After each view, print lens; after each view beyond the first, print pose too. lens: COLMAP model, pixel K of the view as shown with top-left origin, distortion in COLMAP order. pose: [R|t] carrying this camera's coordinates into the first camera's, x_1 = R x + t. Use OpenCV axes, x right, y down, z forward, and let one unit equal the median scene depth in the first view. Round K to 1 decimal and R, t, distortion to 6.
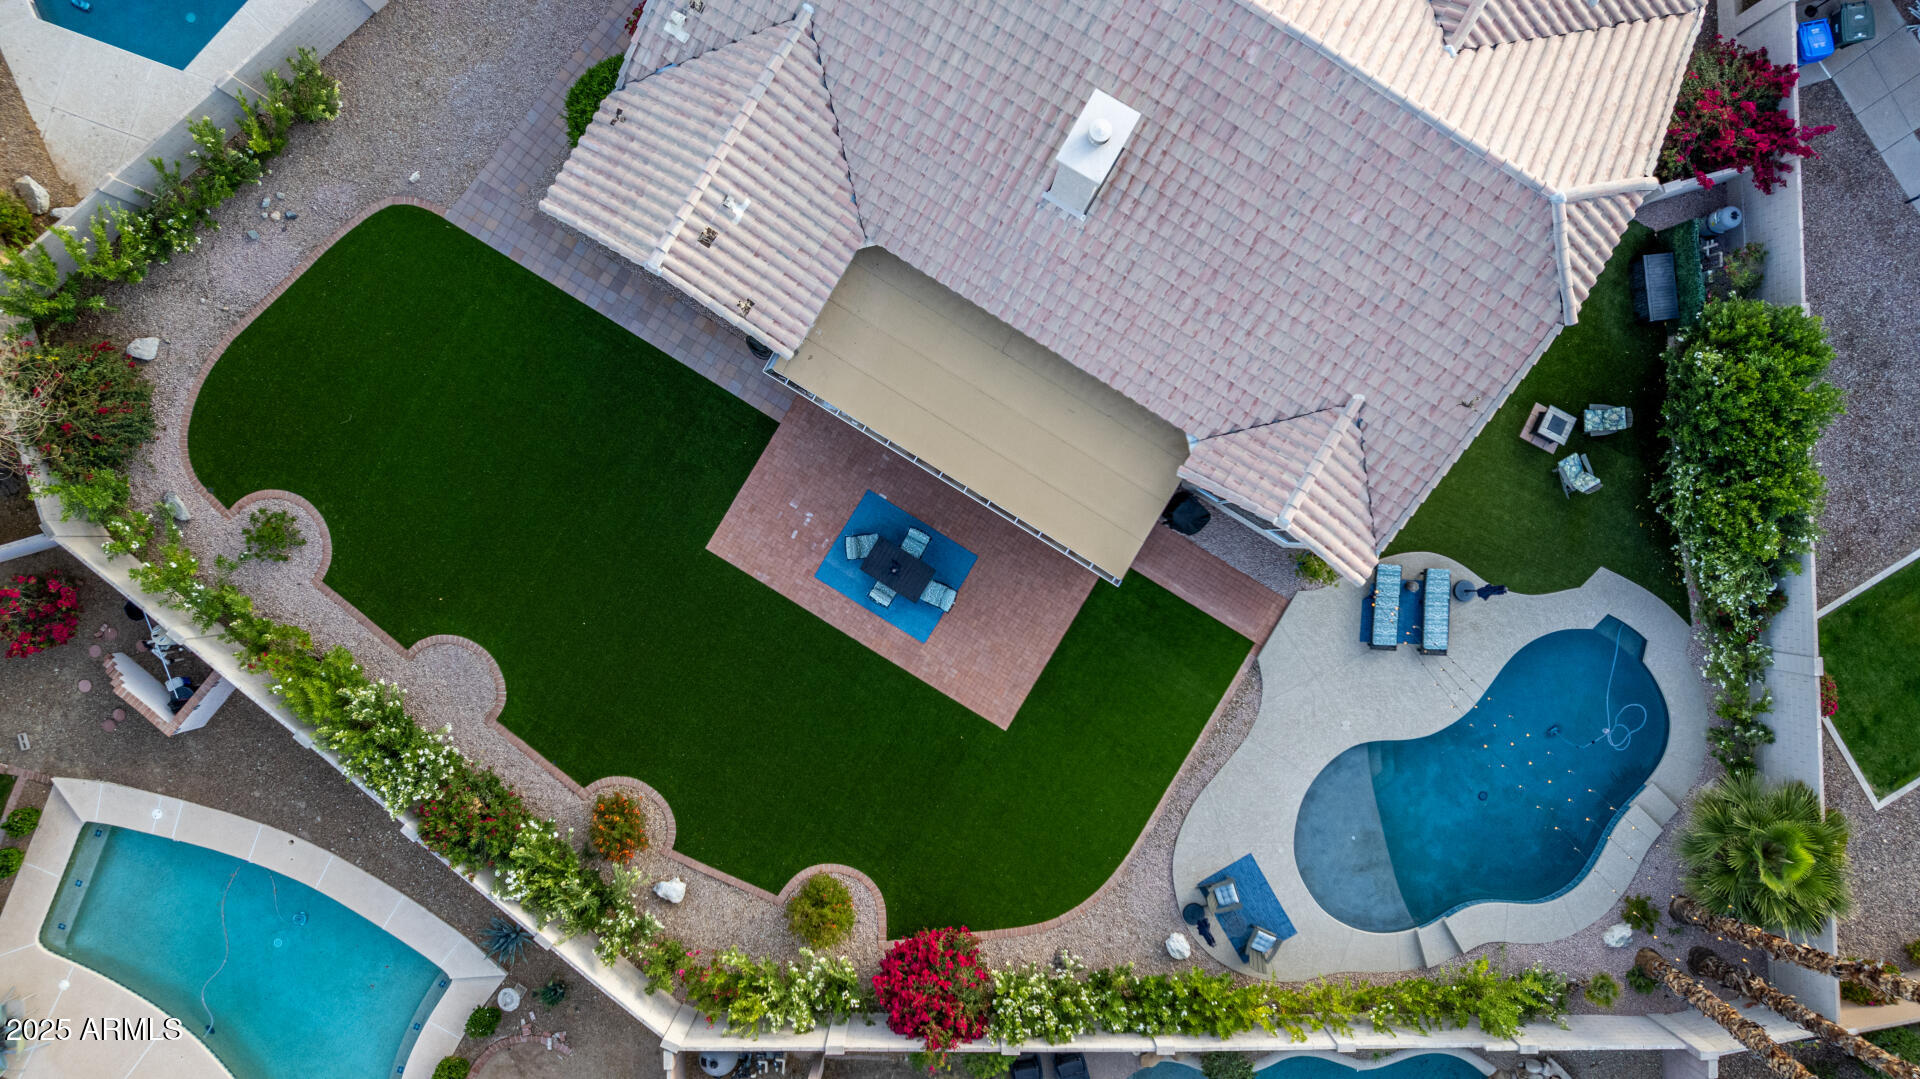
lens RADIAL K [[1226.7, 0, 973.4], [0, 1226.7, 541.1], [0, 0, 1]] dist [-0.073844, 0.065270]
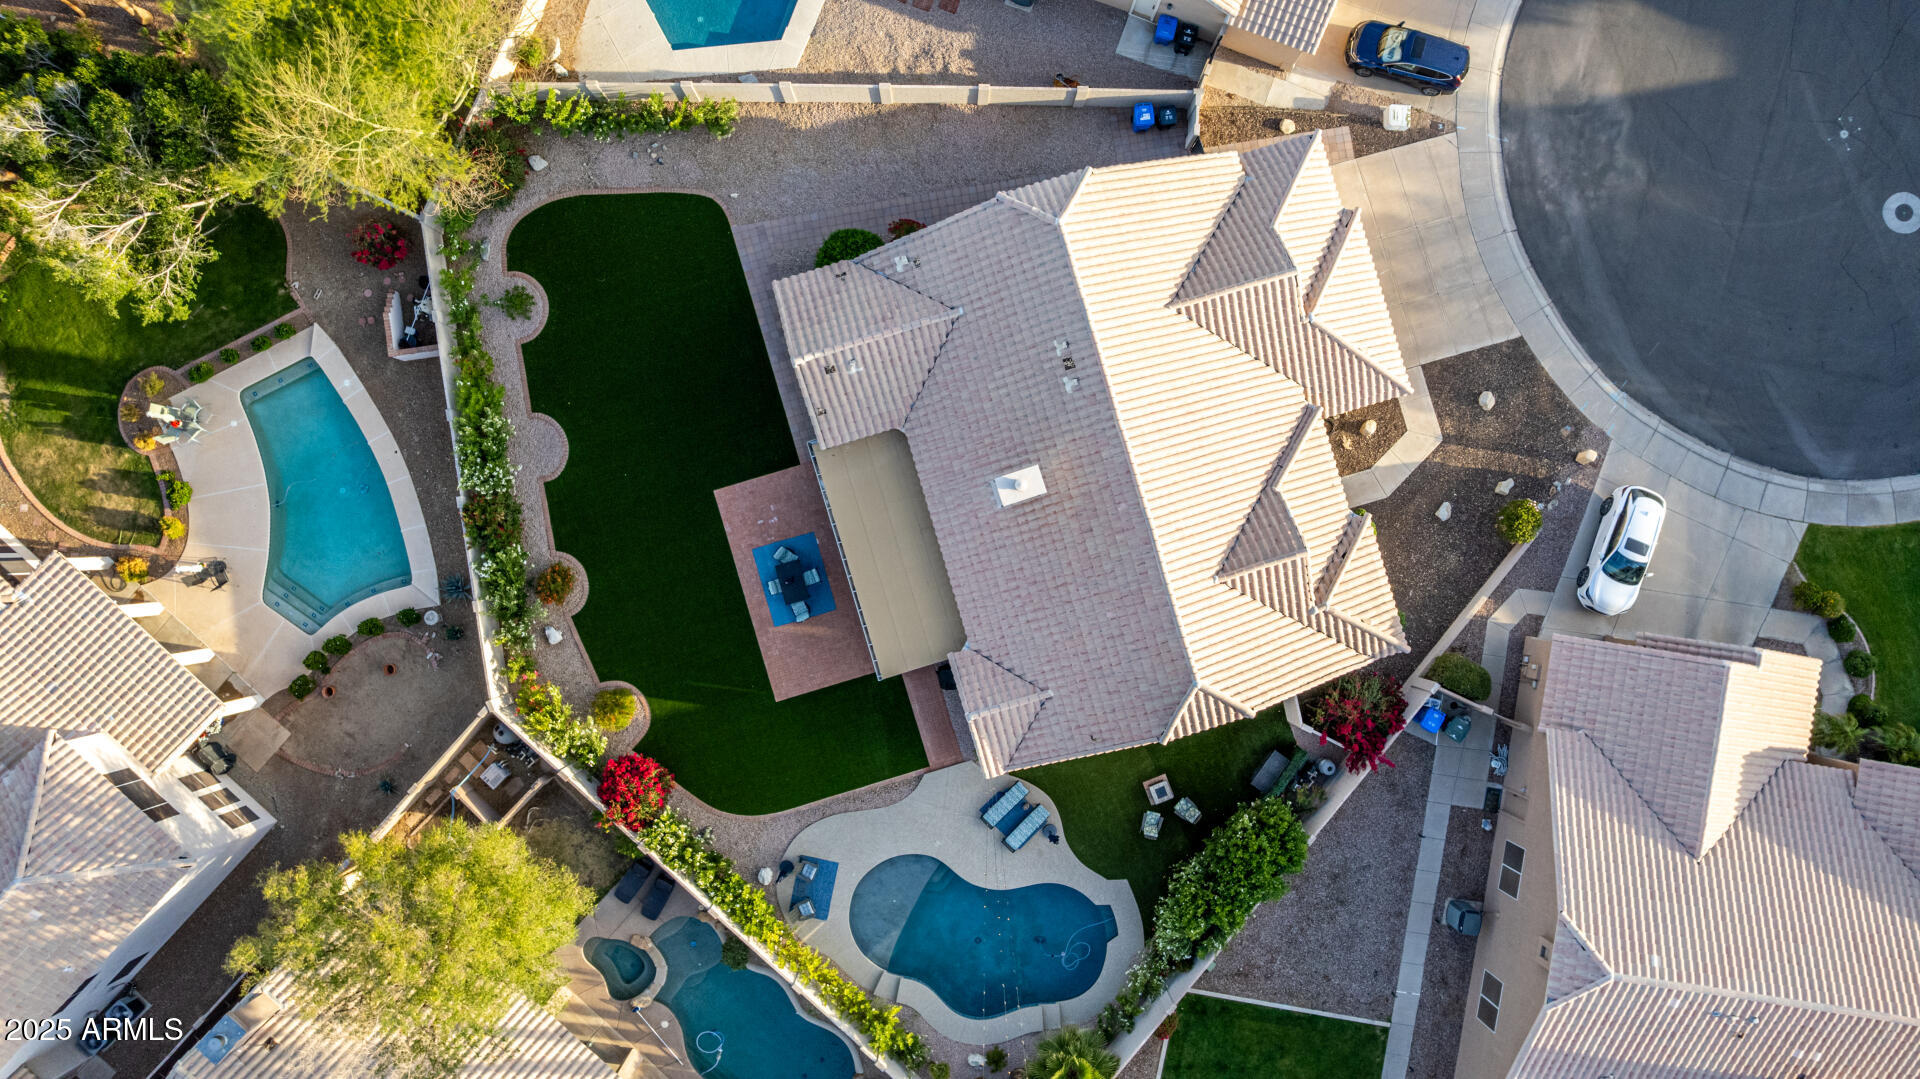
lens RADIAL K [[1226.7, 0, 965.7], [0, 1226.7, 541.8], [0, 0, 1]] dist [-0.073844, 0.065270]
pose [[0.742306, 0.670005, -0.008675, 0.088318], [-0.670052, 0.742163, -0.015010, -0.148082], [-0.003619, 0.016955, 0.999850, -0.624534]]
